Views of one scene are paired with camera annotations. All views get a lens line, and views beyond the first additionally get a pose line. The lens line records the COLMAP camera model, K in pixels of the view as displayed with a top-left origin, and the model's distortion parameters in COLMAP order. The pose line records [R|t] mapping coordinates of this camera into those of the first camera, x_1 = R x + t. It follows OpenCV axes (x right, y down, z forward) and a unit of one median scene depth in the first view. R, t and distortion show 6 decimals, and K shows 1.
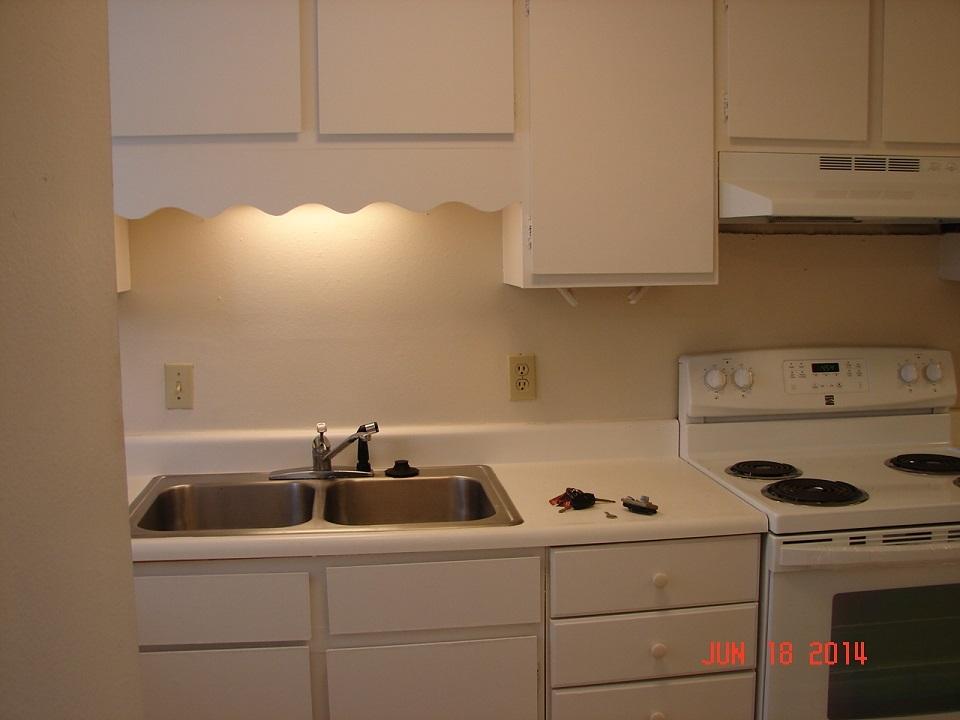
lens RADIAL K [[1039.9, 0, 480.0], [0, 1039.9, 360.0], [0, 0, 1]] dist [-0.243938, 0.338091]
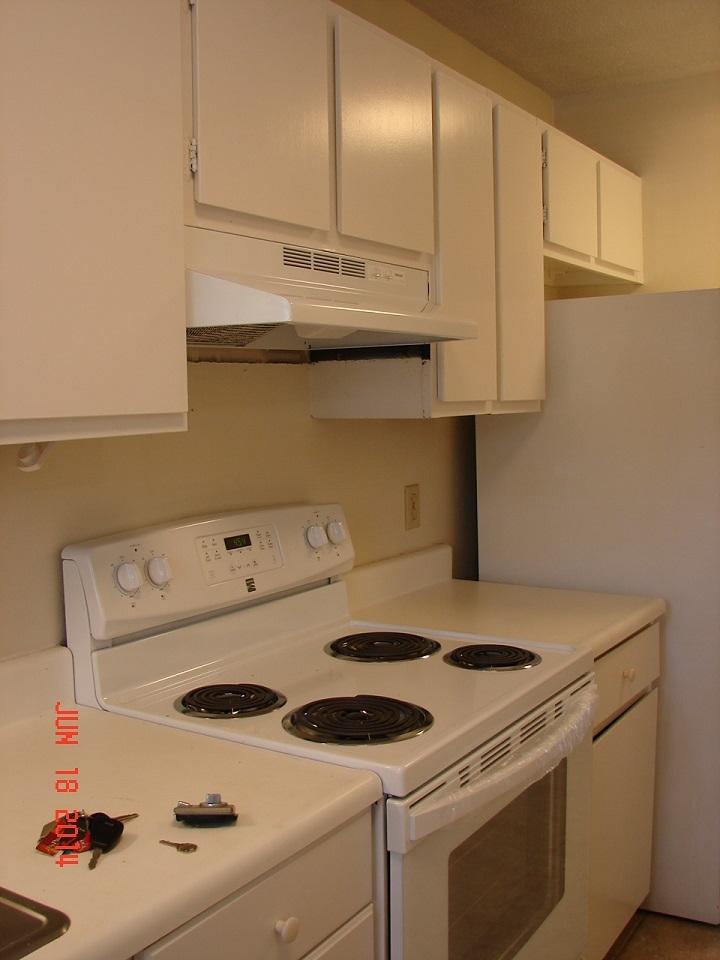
lens RADIAL K [[1039.9, 0, 360.0], [0, 1039.9, 480.0], [0, 0, 1]] dist [-0.243938, 0.338091]
pose [[0.641527, -0.065465, 0.764302, -0.174640], [0.096129, 0.995358, 0.004569, -0.032288], [-0.761054, 0.070541, 0.644842, 0.452865]]
